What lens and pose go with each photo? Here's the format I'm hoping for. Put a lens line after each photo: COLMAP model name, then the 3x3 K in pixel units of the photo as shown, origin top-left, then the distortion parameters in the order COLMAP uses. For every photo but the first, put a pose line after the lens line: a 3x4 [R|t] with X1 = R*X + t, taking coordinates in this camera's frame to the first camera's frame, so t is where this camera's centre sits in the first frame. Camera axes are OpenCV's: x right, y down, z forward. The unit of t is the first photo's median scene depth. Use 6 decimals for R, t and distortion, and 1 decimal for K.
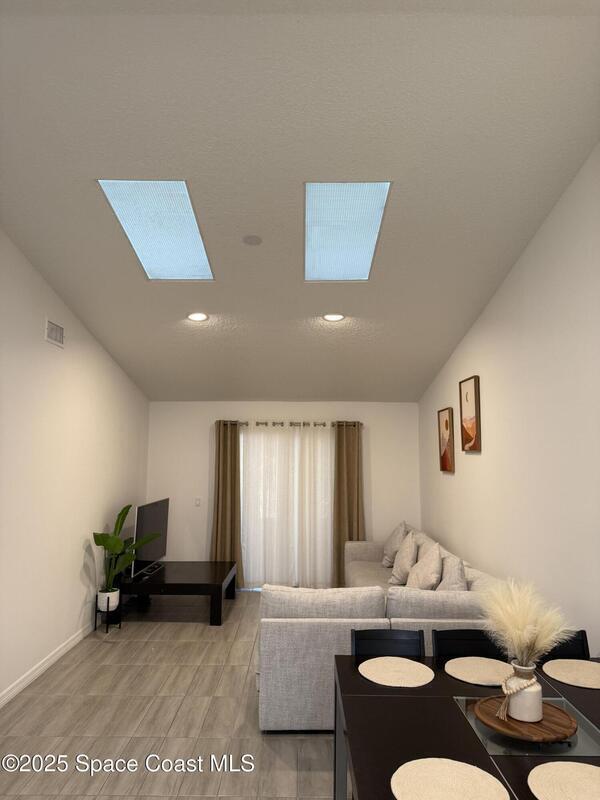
lens RADIAL K [[566.3, 0, 302.9], [0, 566.3, 394.7], [0, 0, 1]] dist [0.008937, -0.015182]
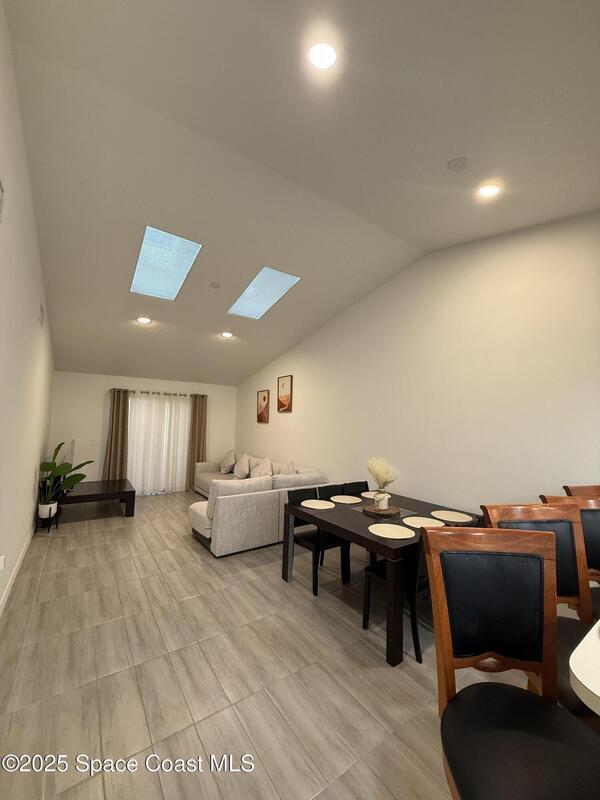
lens RADIAL K [[317.4, 0, 303.4], [0, 317.4, 395.5], [0, 0, 1]] dist [-0.002622, 0.000085]
pose [[0.819381, 0.061844, 0.569903, -0.293564], [-0.076807, 0.997043, 0.002233, 0.031681], [-0.568080, -0.045602, 0.821709, 0.015962]]
